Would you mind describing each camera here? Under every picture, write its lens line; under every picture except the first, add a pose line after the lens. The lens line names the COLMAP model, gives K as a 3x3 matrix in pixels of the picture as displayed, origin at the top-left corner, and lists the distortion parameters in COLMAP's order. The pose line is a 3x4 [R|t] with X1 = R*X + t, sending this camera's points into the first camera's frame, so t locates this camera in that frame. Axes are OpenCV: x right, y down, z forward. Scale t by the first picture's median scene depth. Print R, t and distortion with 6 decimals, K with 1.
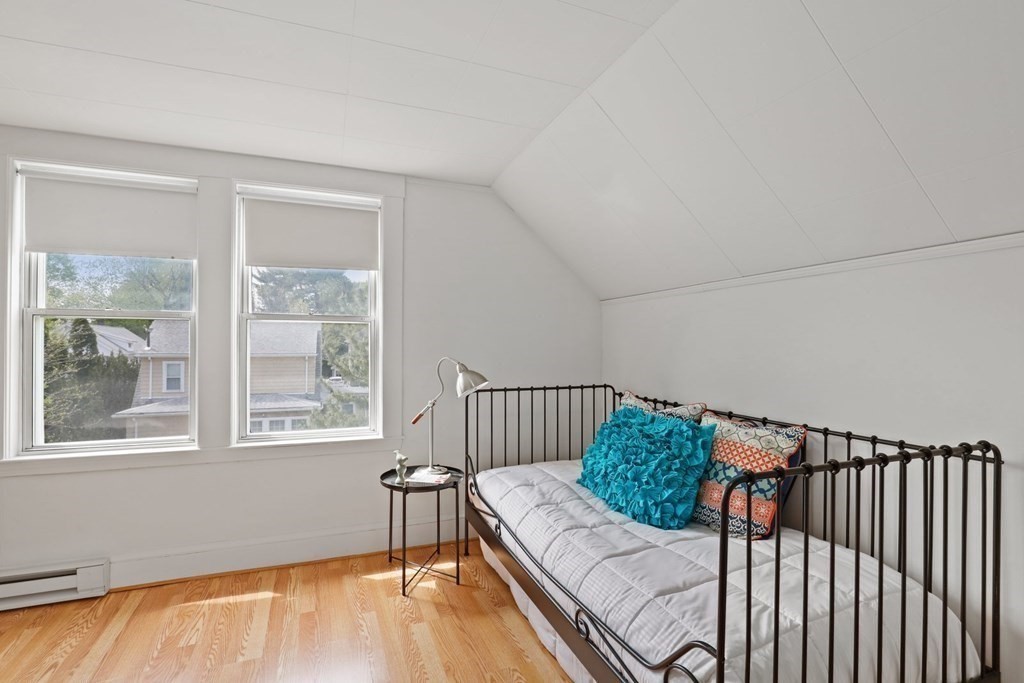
lens RADIAL K [[473.5, 0, 507.4], [0, 473.5, 345.1], [0, 0, 1]] dist [0.006204, 0.001497]
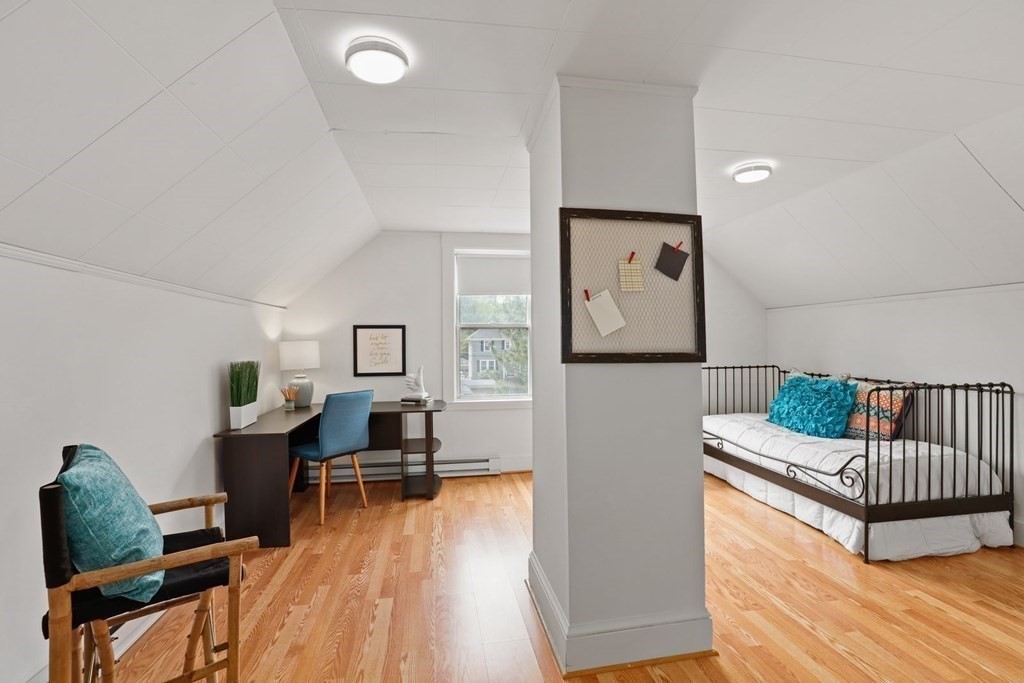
lens RADIAL K [[473.5, 0, 517.1], [0, 473.5, 339.7], [0, 0, 1]] dist [0.006204, 0.001497]
pose [[0.983539, -0.014328, -0.180127, -0.509703], [0.013716, 0.999895, -0.004644, -0.006513], [0.180174, 0.002097, 0.983632, -1.015824]]
